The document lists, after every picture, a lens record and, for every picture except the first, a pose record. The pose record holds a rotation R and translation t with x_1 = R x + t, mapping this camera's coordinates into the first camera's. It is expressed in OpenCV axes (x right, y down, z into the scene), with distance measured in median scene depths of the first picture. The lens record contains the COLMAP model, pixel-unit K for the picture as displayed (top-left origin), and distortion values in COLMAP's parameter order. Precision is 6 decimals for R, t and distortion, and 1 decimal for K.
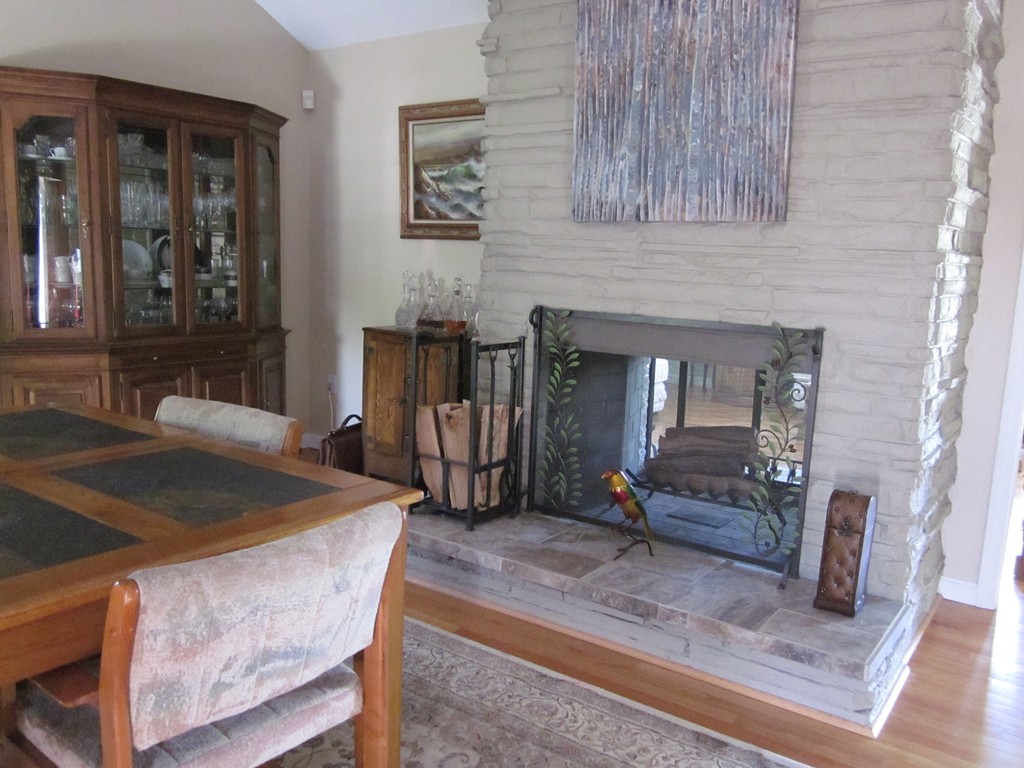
lens RADIAL K [[855.8, 0, 509.3], [0, 855.8, 382.4], [0, 0, 1]] dist [-0.029859, 0.008713]
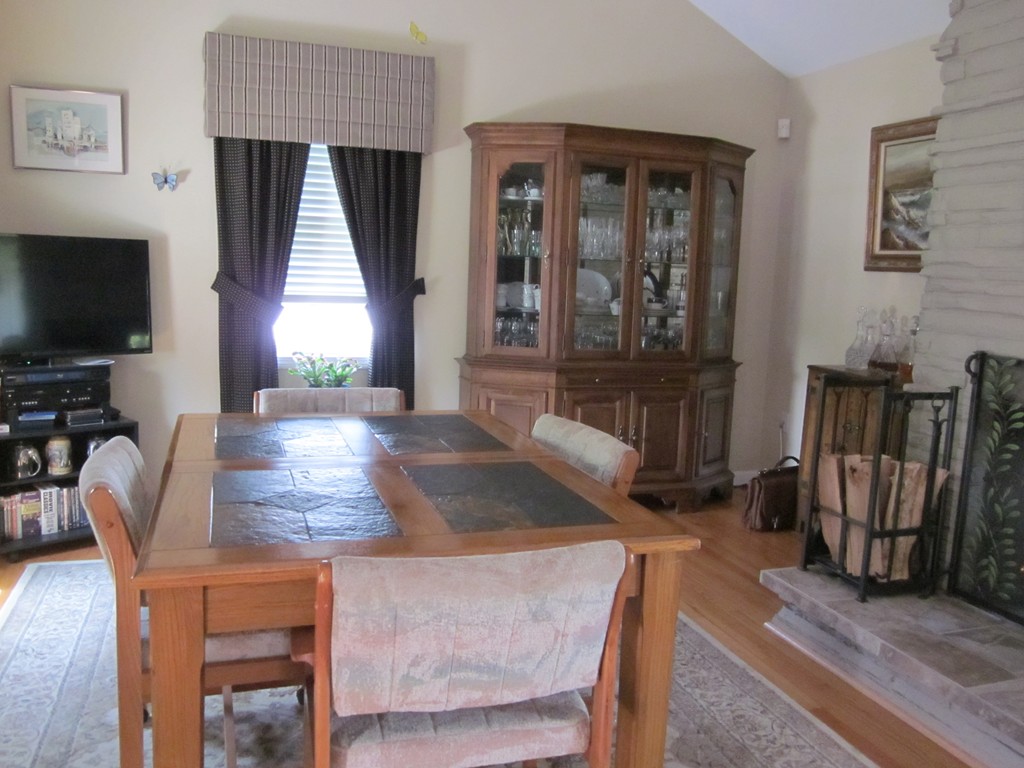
lens RADIAL K [[855.8, 0, 513.3], [0, 855.8, 386.5], [0, 0, 1]] dist [-0.029859, 0.008713]
pose [[0.816389, 0.079025, -0.572070, 0.137329], [-0.098336, 0.995149, -0.002865, -0.008417], [0.569068, 0.058594, 0.820200, 0.065027]]
